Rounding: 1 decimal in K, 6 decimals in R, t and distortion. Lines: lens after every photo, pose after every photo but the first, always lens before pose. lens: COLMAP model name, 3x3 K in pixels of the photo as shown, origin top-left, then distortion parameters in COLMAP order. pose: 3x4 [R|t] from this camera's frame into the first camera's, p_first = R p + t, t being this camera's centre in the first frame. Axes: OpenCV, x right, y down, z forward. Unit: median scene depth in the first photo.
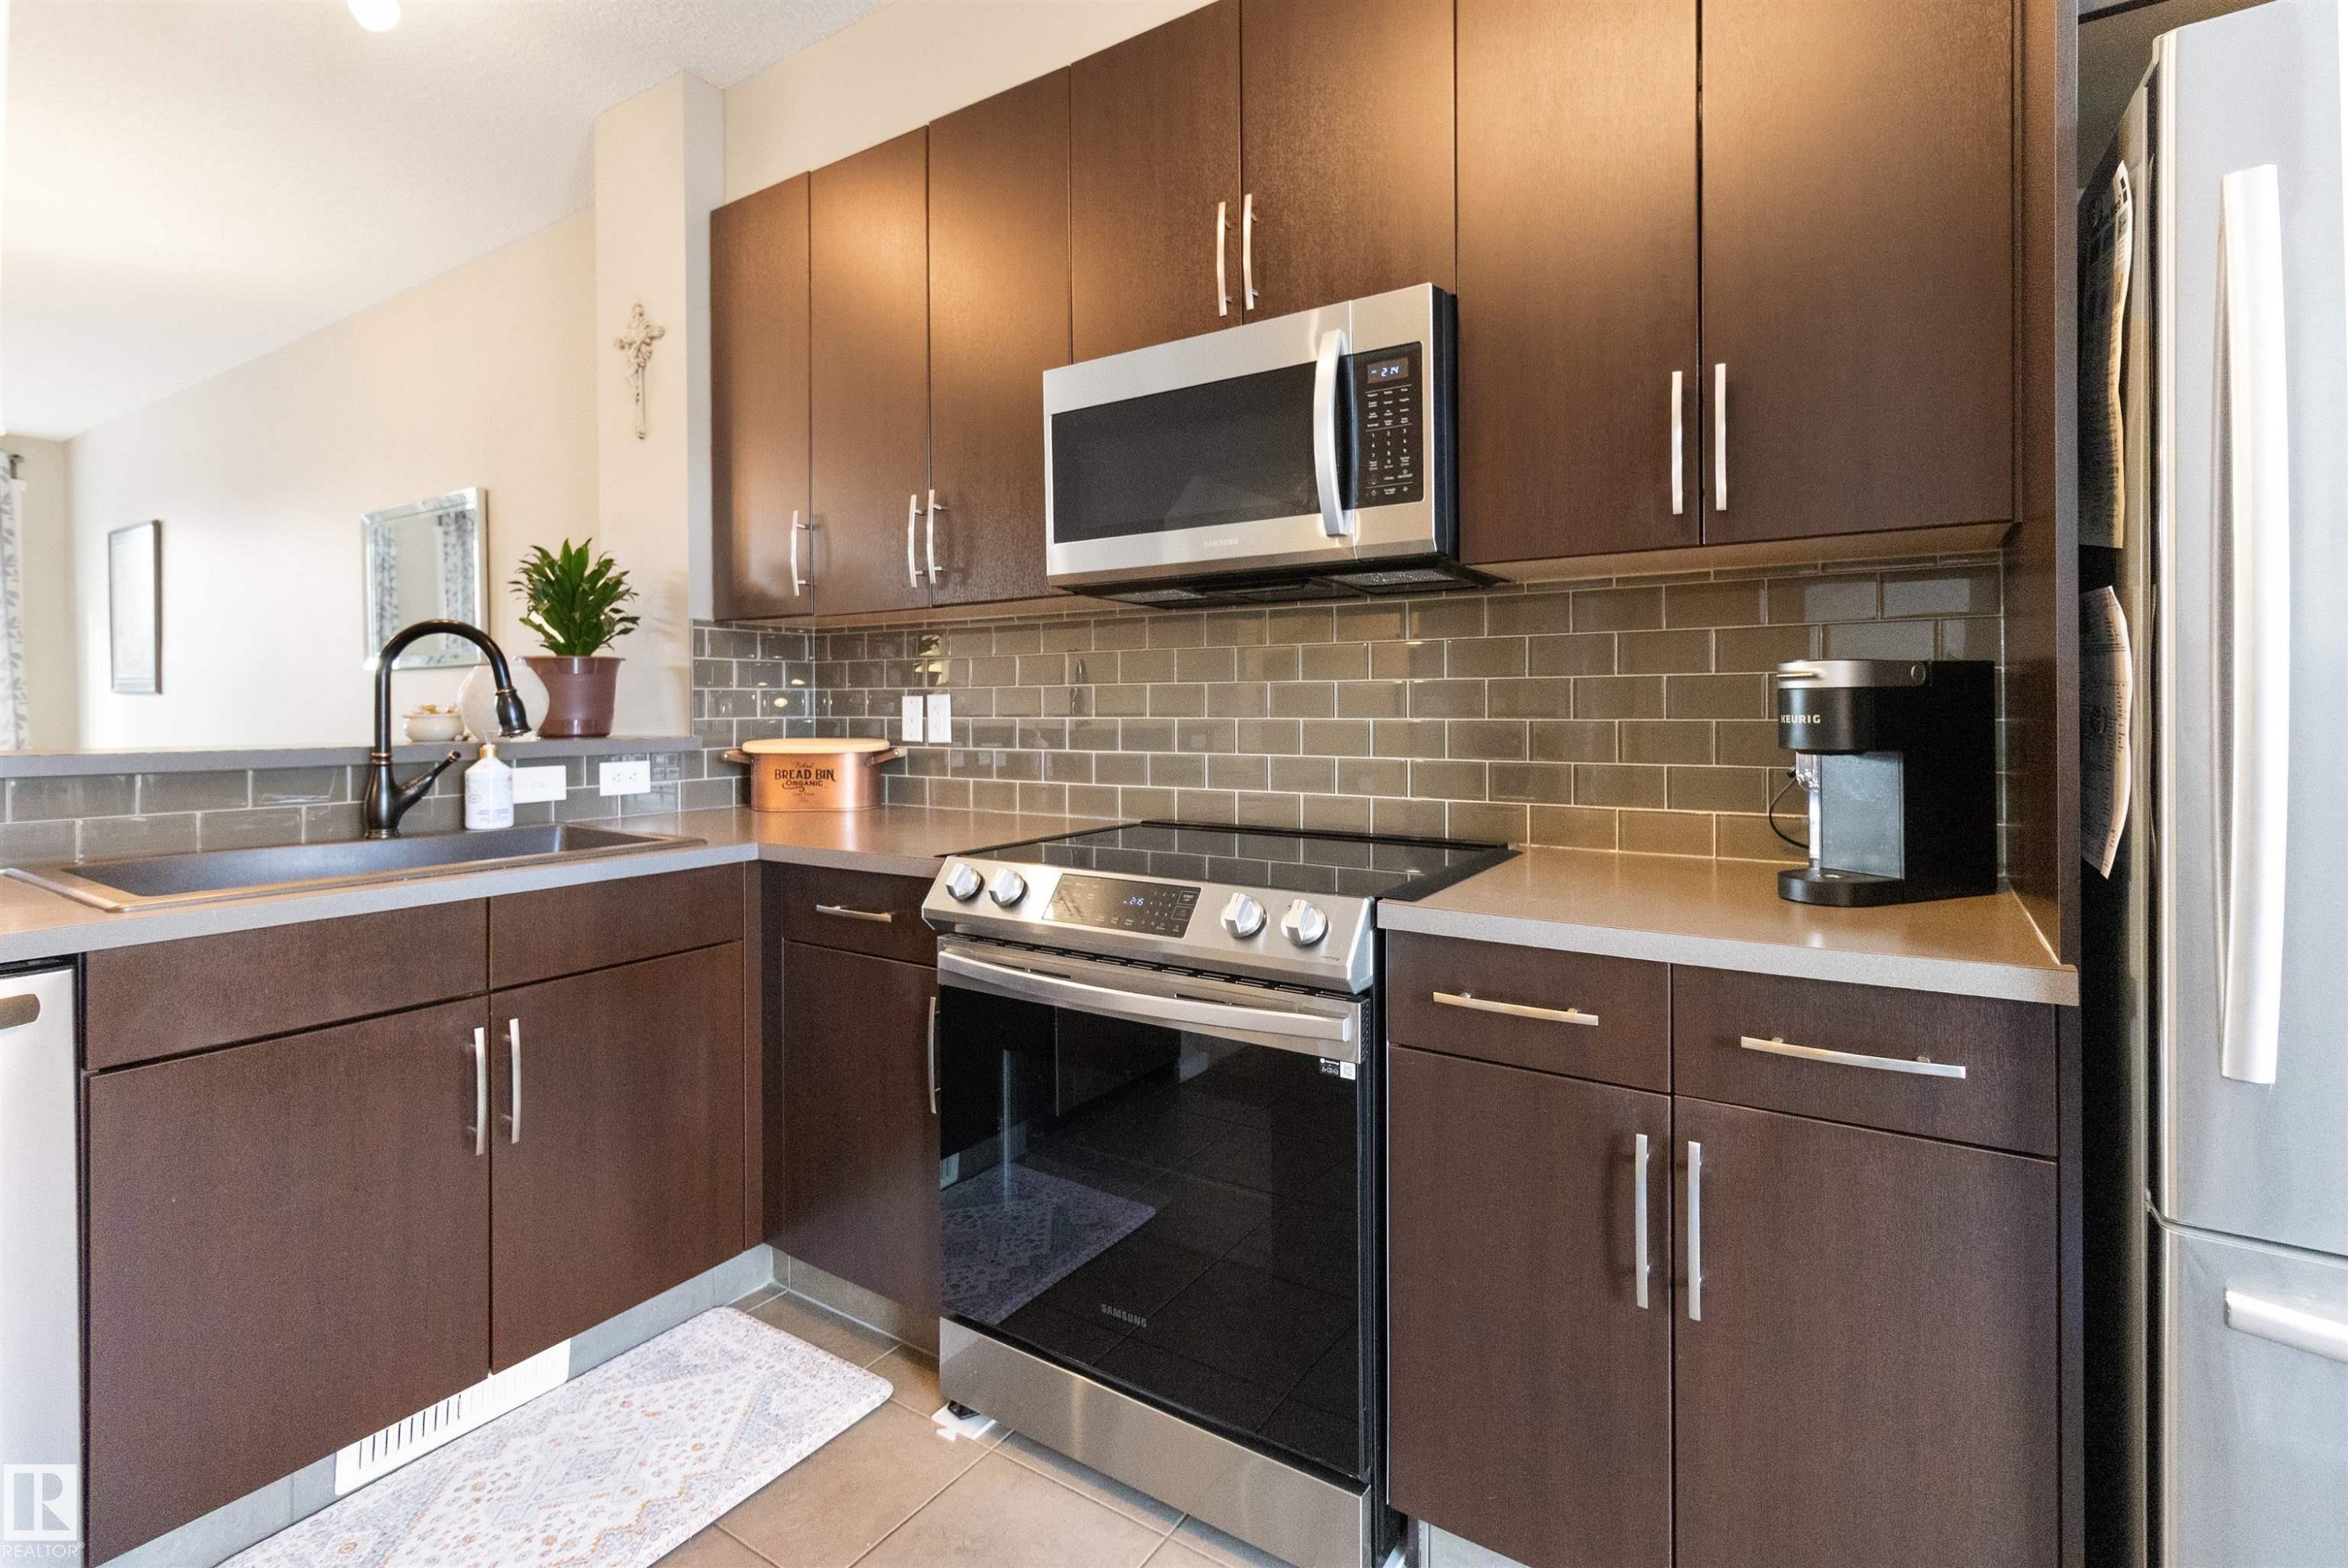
lens RADIAL K [[1096.7, 0, 1178.0], [0, 1096.7, 710.7], [0, 0, 1]] dist [0.006096, -0.000627]
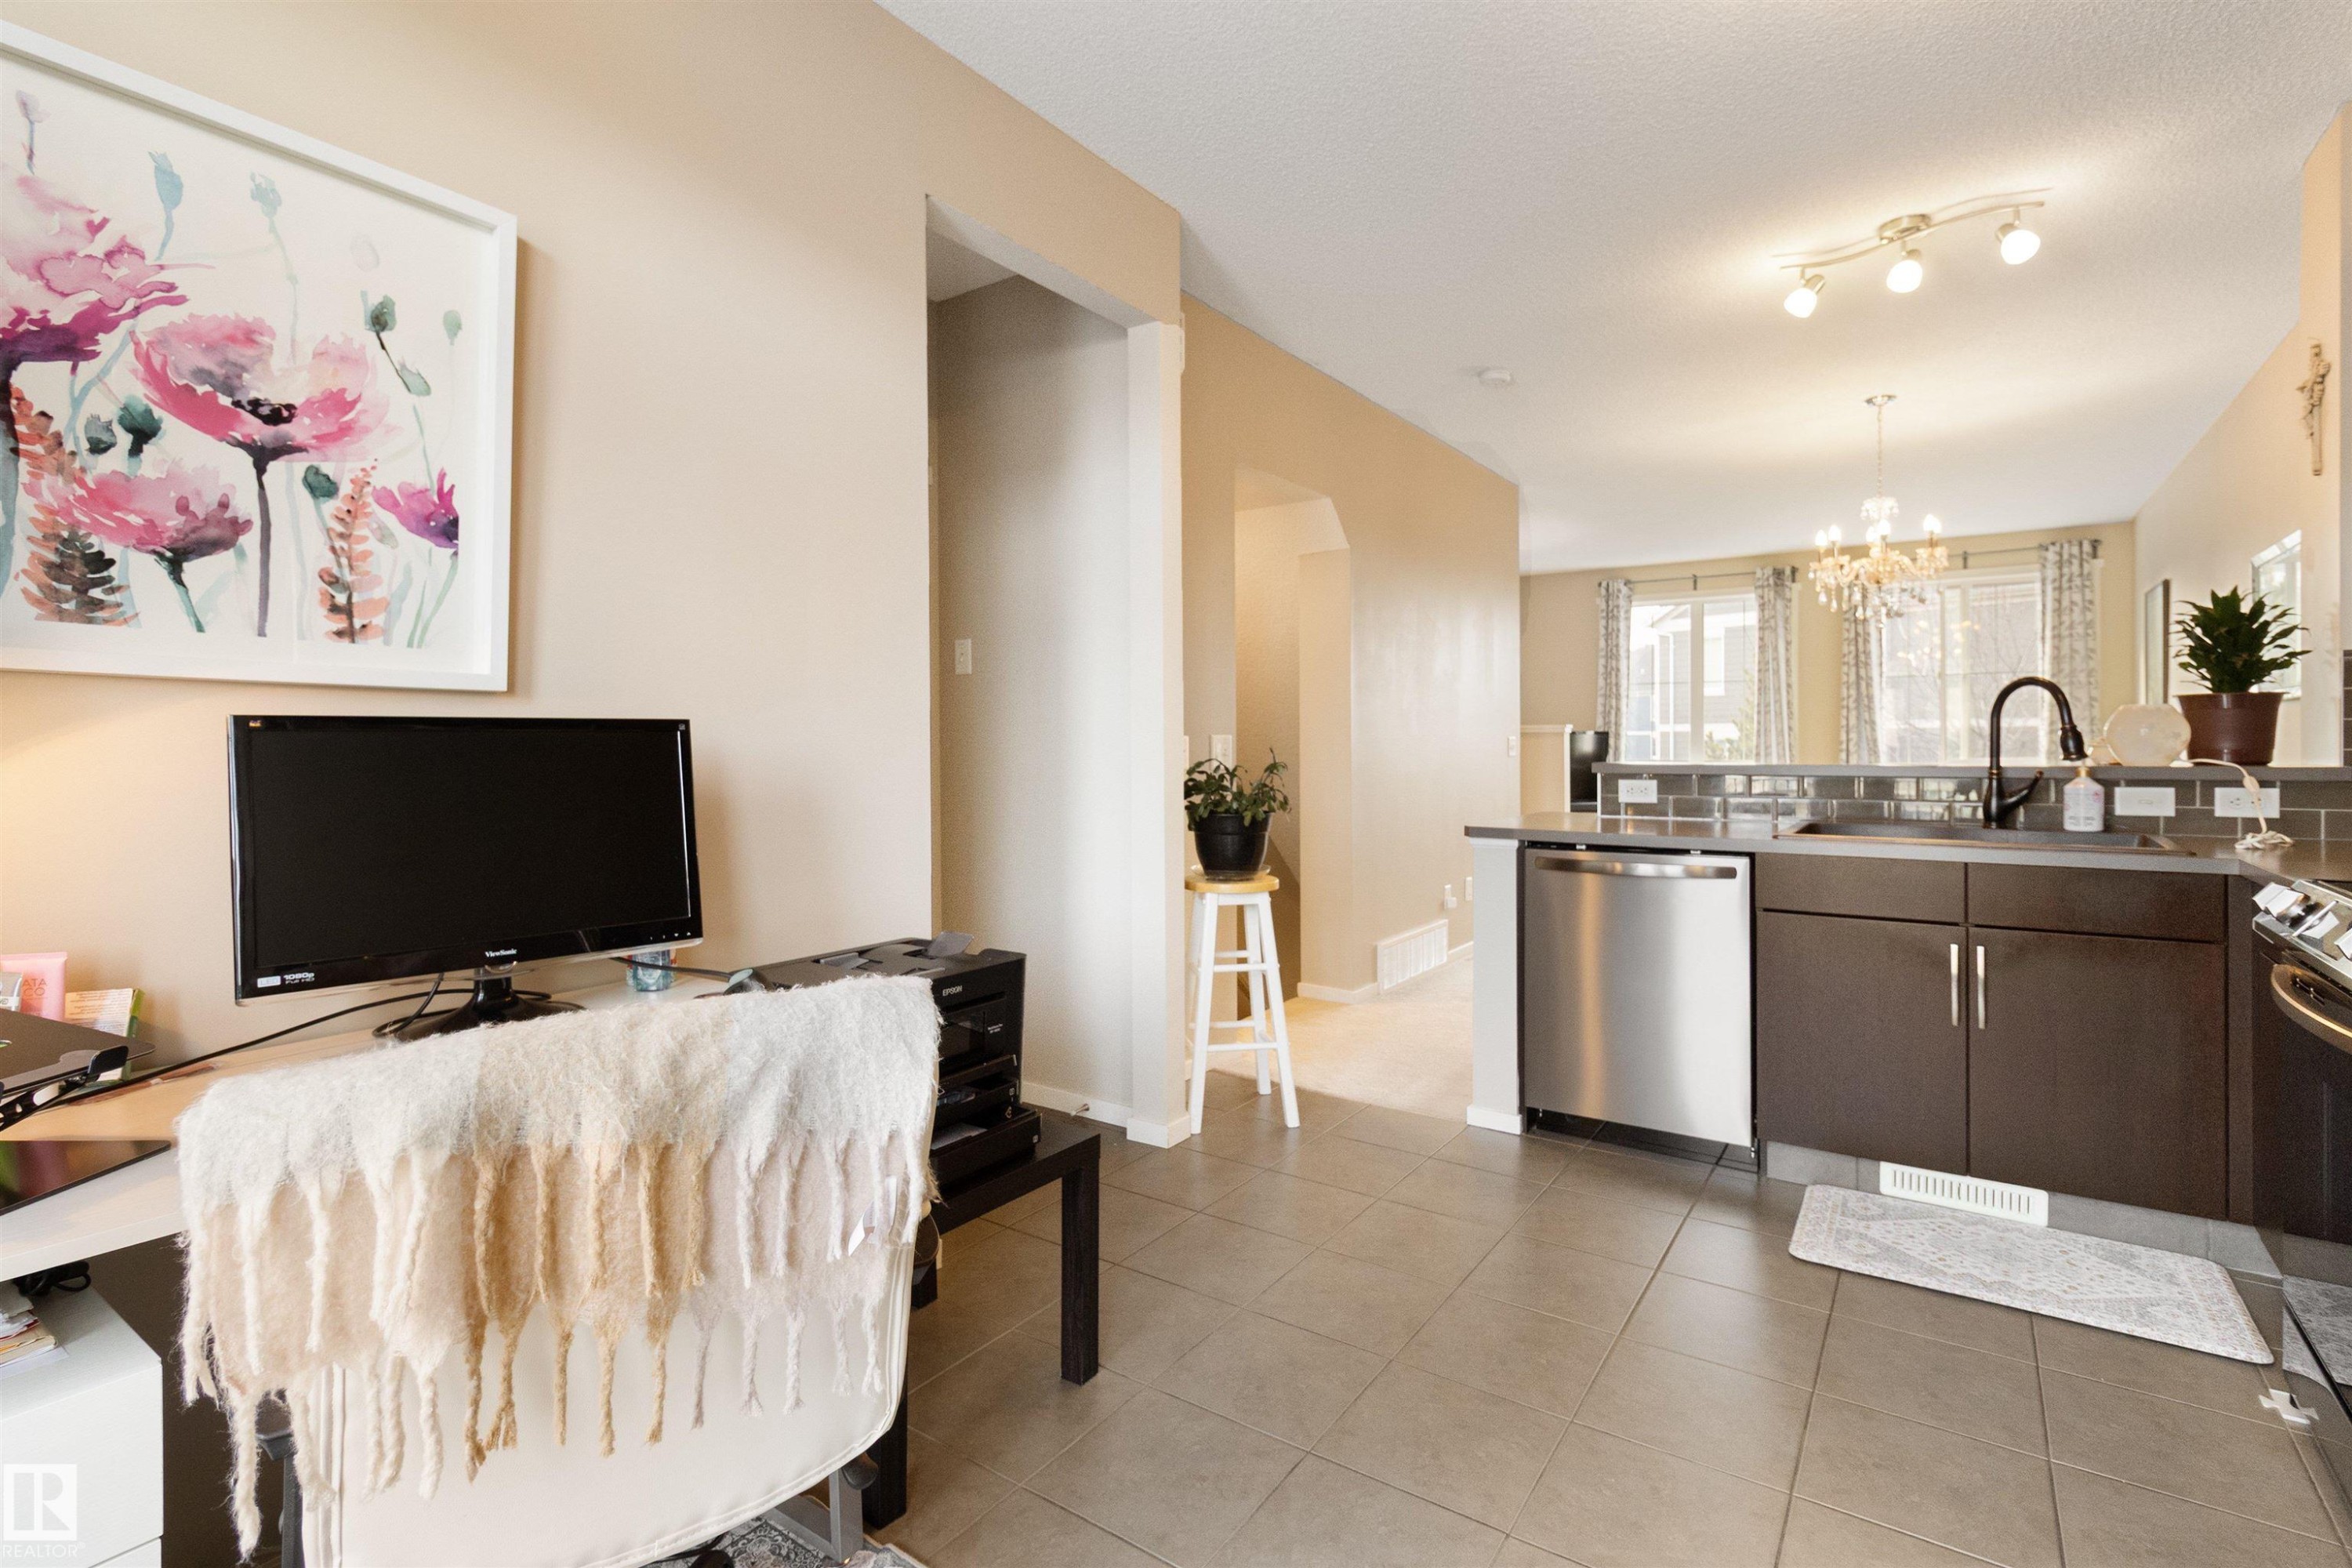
lens RADIAL K [[1098.7, 0, 1191.8], [0, 1098.7, 742.7], [0, 0, 1]] dist [0.006096, -0.000627]
pose [[-0.021260, 0.001015, -0.999773, 0.855157], [-0.000114, 0.999999, 0.001018, 0.000471], [0.999774, 0.000136, -0.021260, -0.044828]]
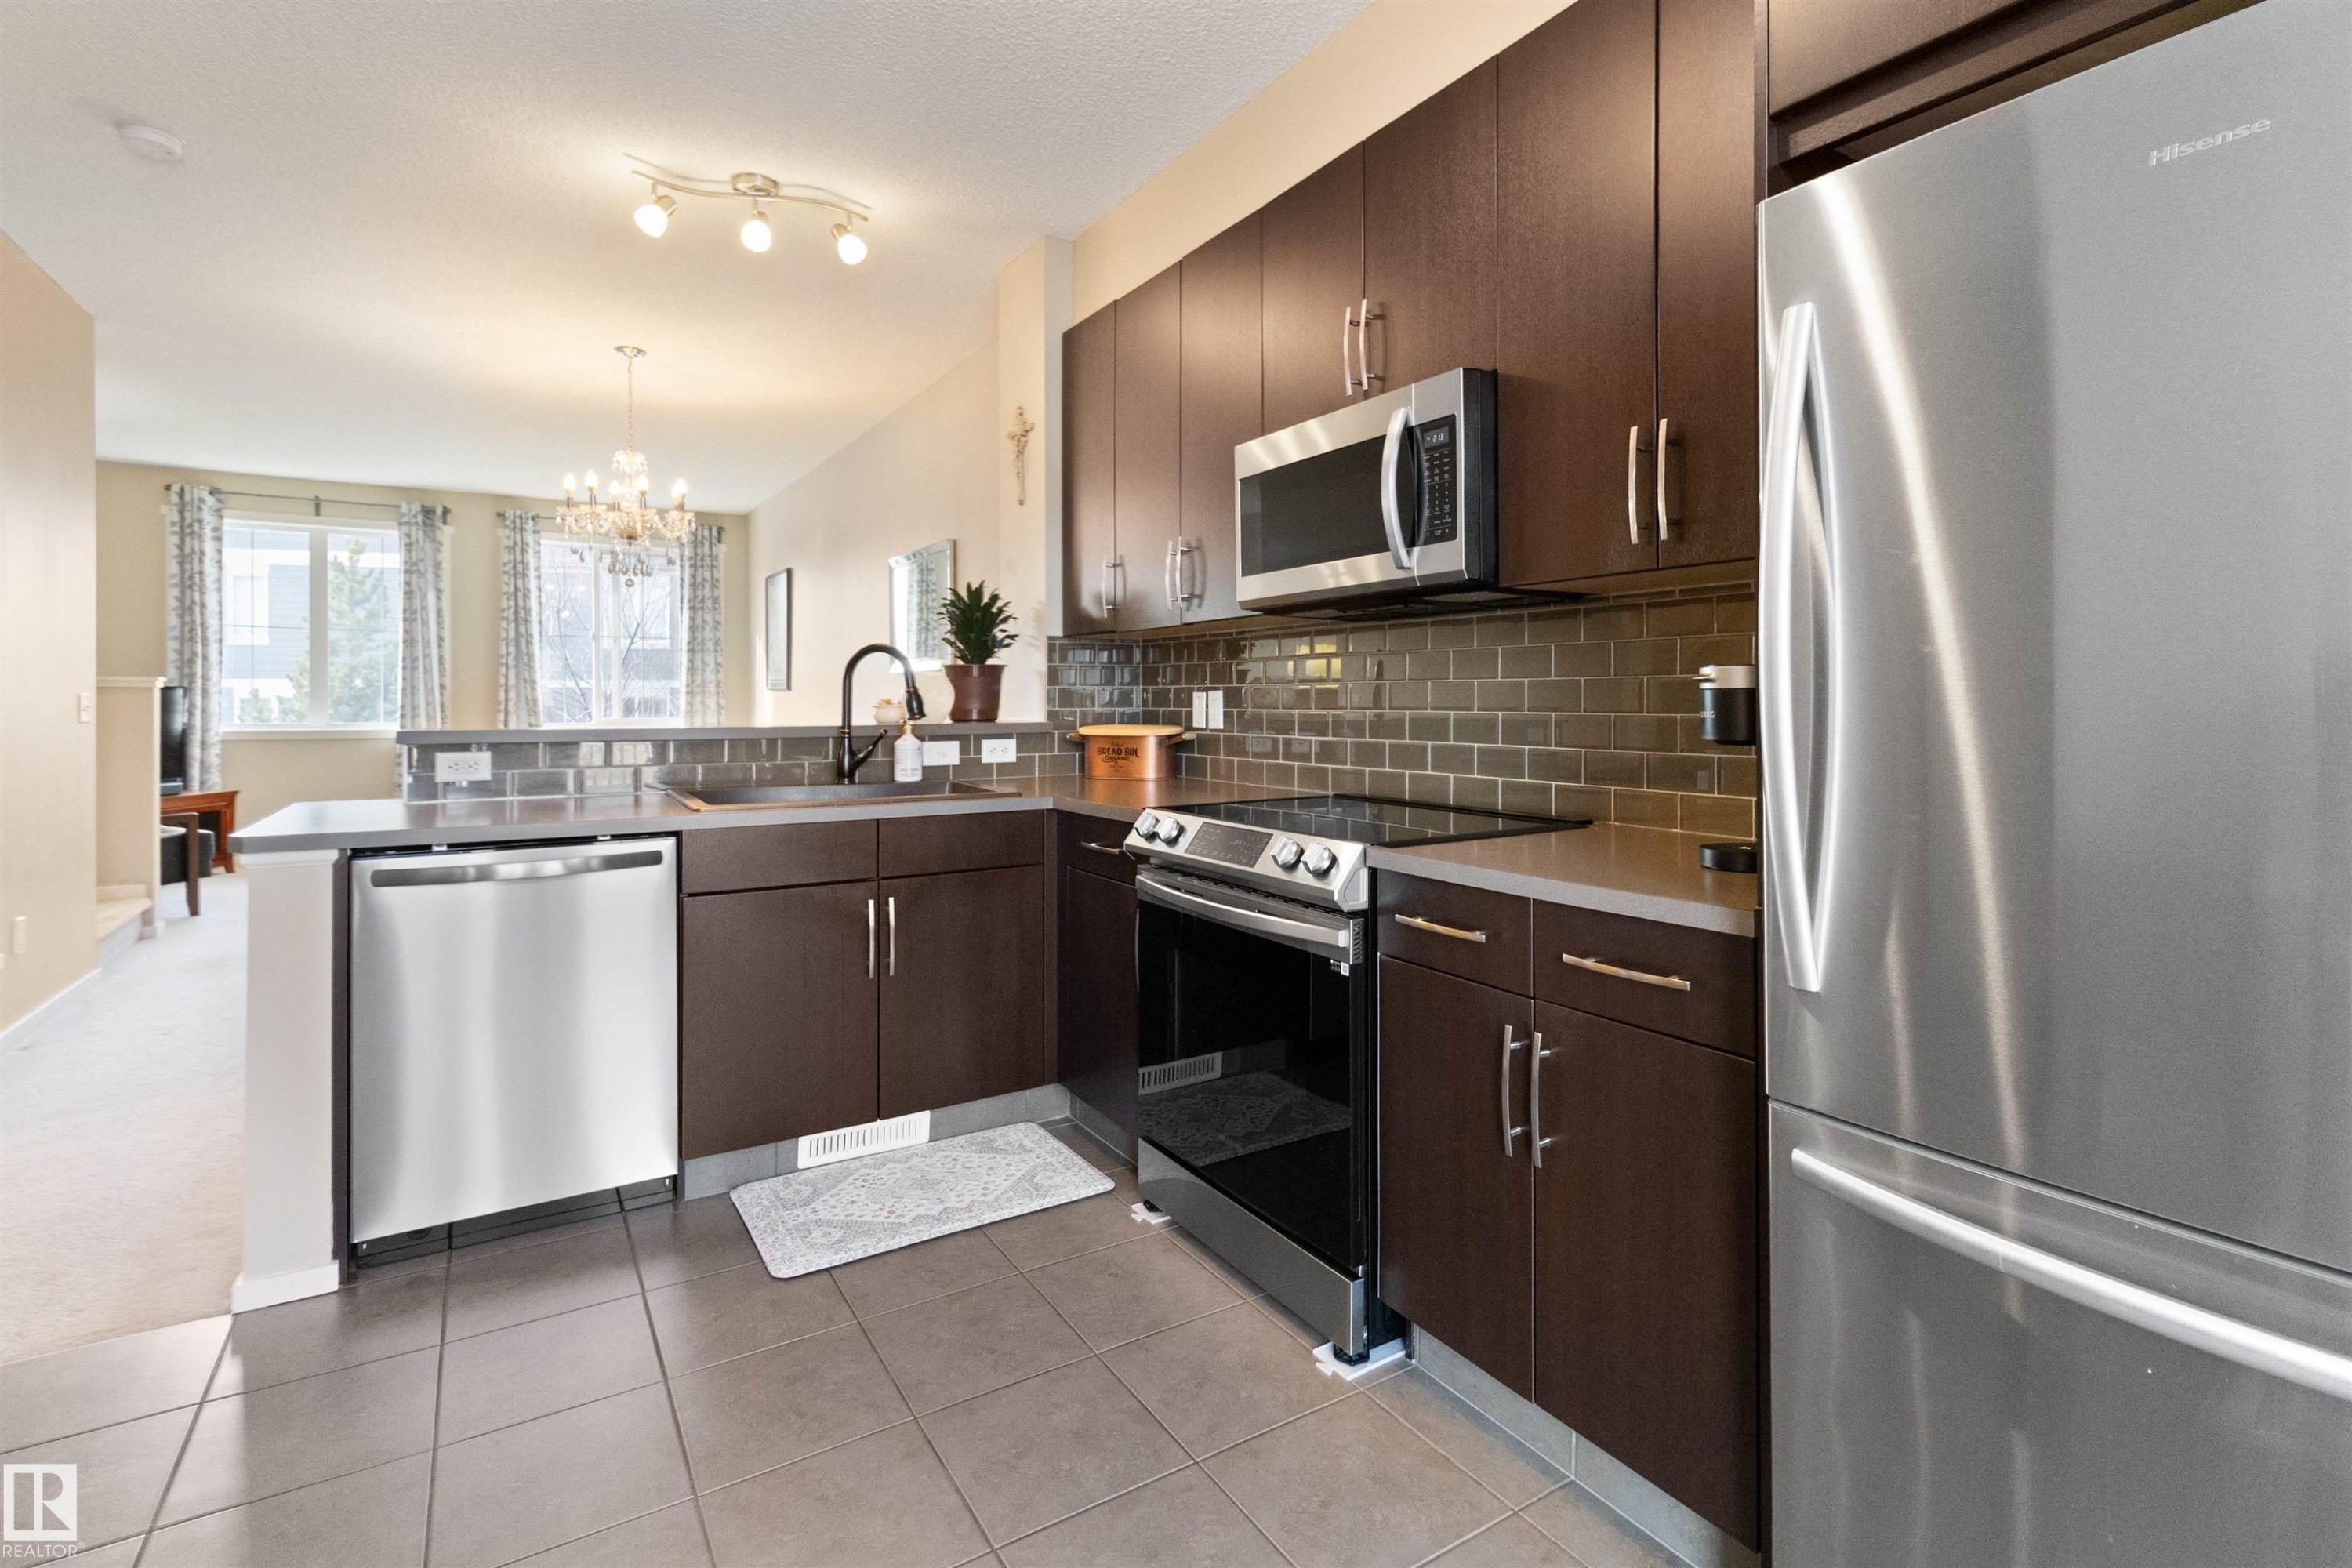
lens RADIAL K [[1098.7, 0, 1172.2], [0, 1098.7, 694.8], [0, 0, 1]] dist [0.006096, -0.000627]
pose [[0.905710, 0.000092, -0.423897, 0.401795], [-0.003583, 0.999966, -0.007438, -0.001389], [0.423882, 0.008255, 0.905680, -0.246662]]
